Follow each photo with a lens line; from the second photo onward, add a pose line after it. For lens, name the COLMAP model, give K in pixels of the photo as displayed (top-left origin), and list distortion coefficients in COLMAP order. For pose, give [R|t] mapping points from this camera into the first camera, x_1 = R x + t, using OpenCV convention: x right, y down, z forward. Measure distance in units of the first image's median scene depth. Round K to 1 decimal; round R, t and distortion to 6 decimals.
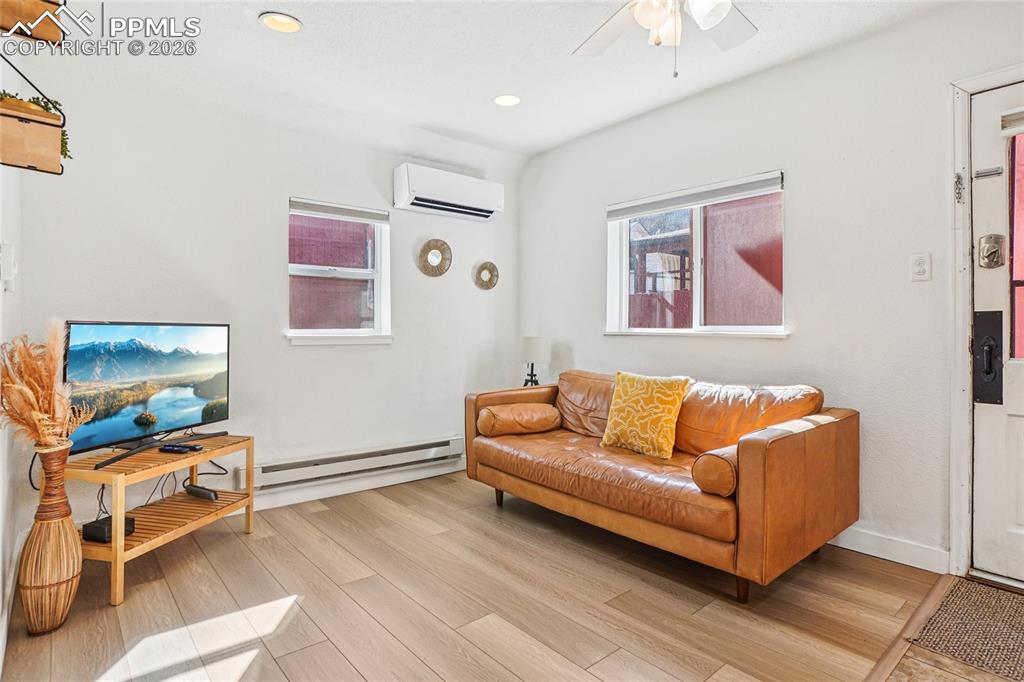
lens RADIAL K [[530.3, 0, 507.4], [0, 530.3, 333.8], [0, 0, 1]] dist [-0.005595, 0.001833]
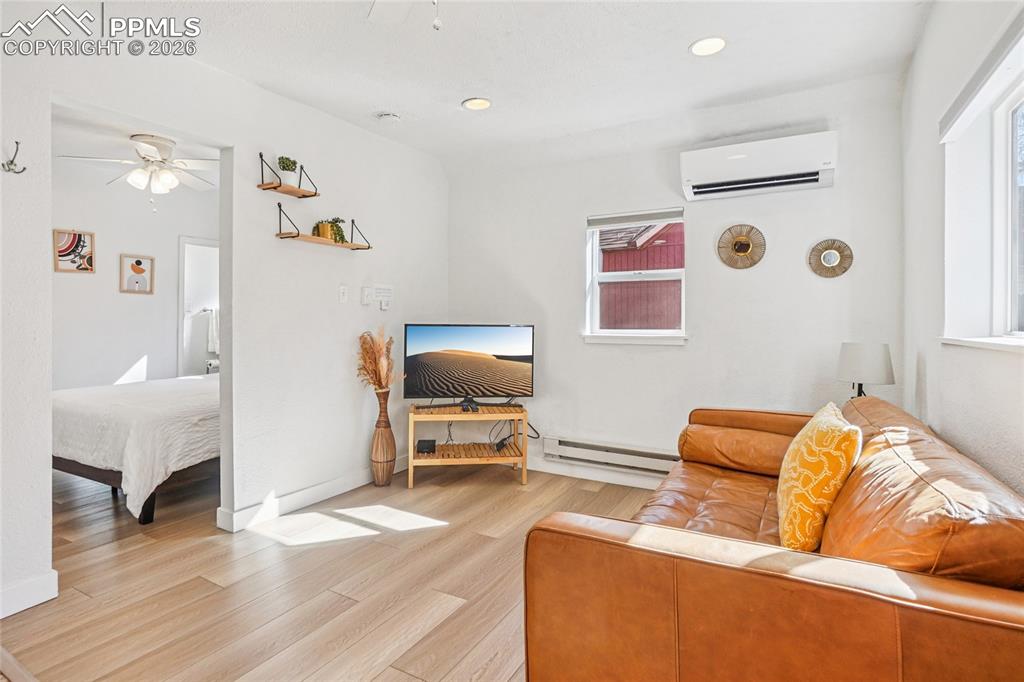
lens RADIAL K [[499.3, 0, 496.9], [0, 499.3, 325.0], [0, 0, 1]] dist [-0.017079, 0.001218]
pose [[0.374109, -0.000035, -0.927385, 0.526295], [-0.013296, 0.999897, -0.005401, -0.009487], [0.927290, 0.014351, 0.374070, 0.390302]]
